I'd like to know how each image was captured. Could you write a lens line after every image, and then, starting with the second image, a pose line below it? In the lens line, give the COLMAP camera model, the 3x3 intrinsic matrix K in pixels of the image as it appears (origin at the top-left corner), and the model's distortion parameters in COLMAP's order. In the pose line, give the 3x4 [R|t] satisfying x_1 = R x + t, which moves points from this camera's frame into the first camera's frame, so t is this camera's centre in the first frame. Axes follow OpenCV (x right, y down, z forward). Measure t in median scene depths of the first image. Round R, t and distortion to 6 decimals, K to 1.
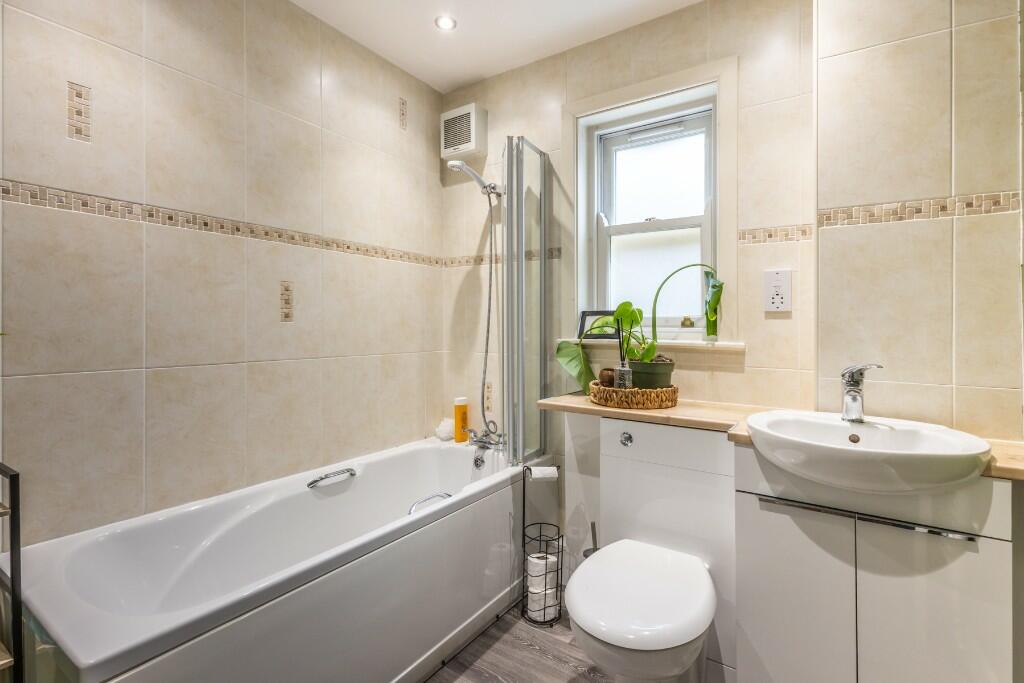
lens RADIAL K [[449.9, 0, 526.7], [0, 449.9, 338.0], [0, 0, 1]] dist [0.007812, -0.000278]
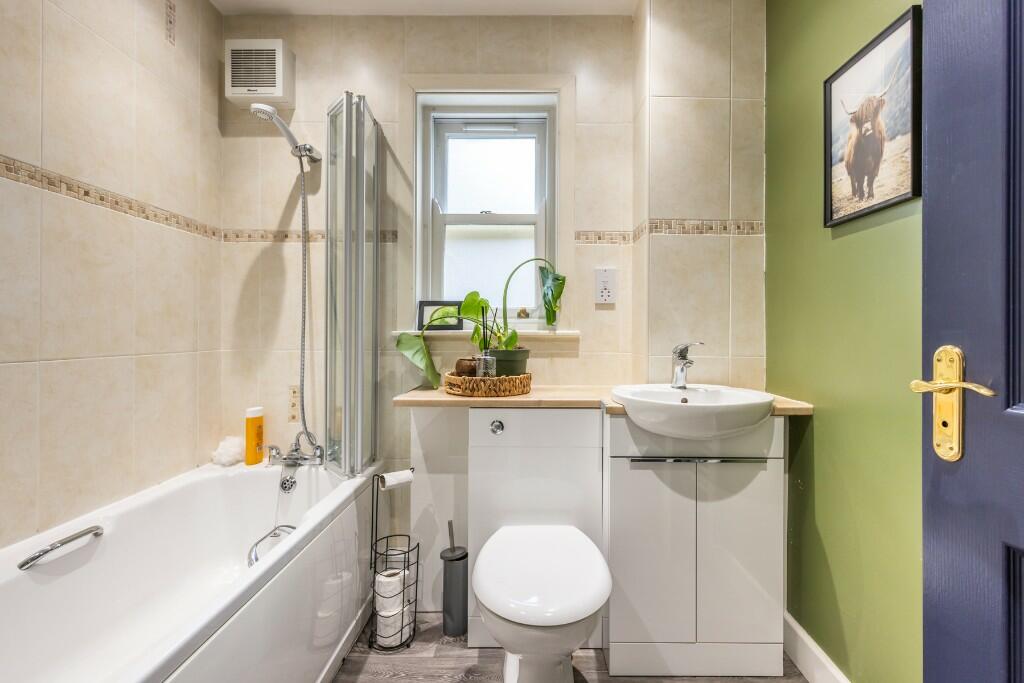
lens RADIAL K [[449.9, 0, 526.7], [0, 449.9, 338.0], [0, 0, 1]] dist [0.007812, -0.000278]
pose [[0.851654, -0.015149, 0.523885, -0.193396], [0.017375, 0.999849, 0.000667, 0.022260], [-0.523816, 0.008534, 0.851789, 0.092453]]
